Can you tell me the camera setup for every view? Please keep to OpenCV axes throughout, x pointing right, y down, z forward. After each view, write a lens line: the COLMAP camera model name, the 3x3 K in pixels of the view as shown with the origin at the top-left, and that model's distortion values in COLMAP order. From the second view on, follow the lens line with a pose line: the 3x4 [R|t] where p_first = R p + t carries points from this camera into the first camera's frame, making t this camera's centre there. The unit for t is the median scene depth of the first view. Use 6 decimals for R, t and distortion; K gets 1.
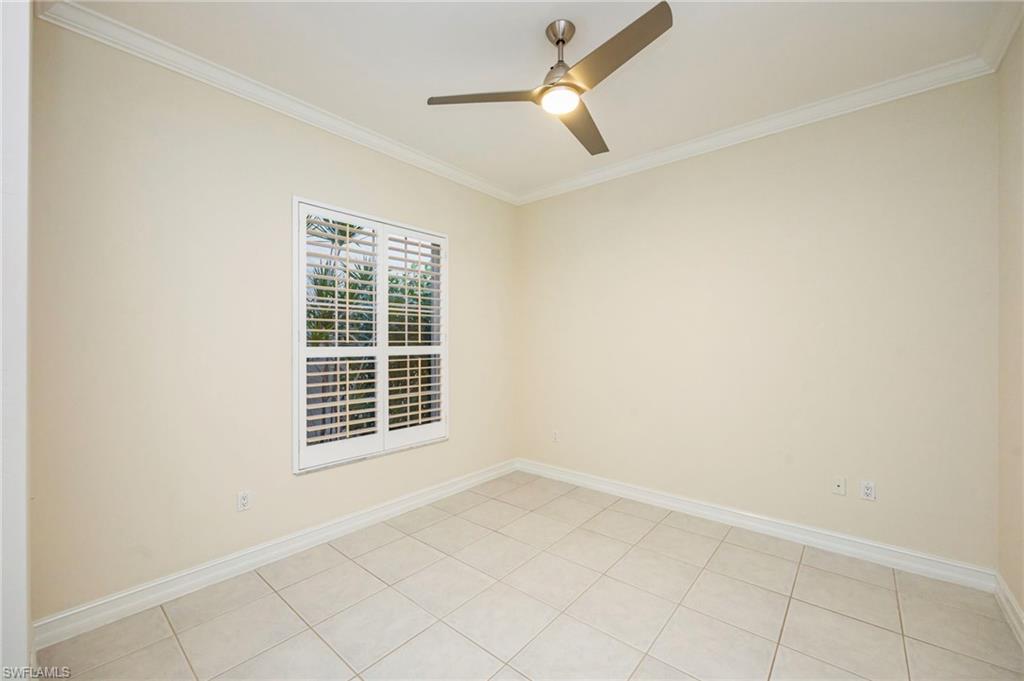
lens RADIAL K [[406.3, 0, 512.0], [0, 406.3, 340.5], [0, 0, 1]] dist [-0.002208, -0.000238]
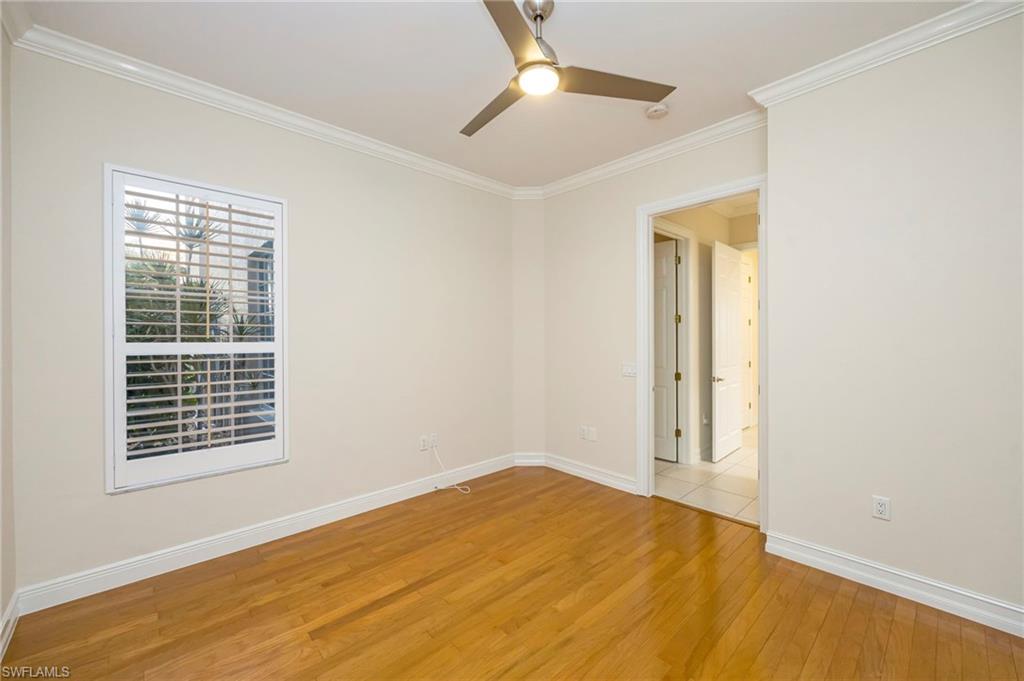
lens RADIAL K [[370.1, 0, 467.0], [0, 370.1, 339.3], [0, 0, 1]] dist [-0.009747, 0.000021]
pose [[0.983512, 0.002601, -0.180826, 0.319218], [-0.001353, 0.999974, 0.007026, 0.002738], [0.180840, -0.006666, 0.983490, 0.374051]]
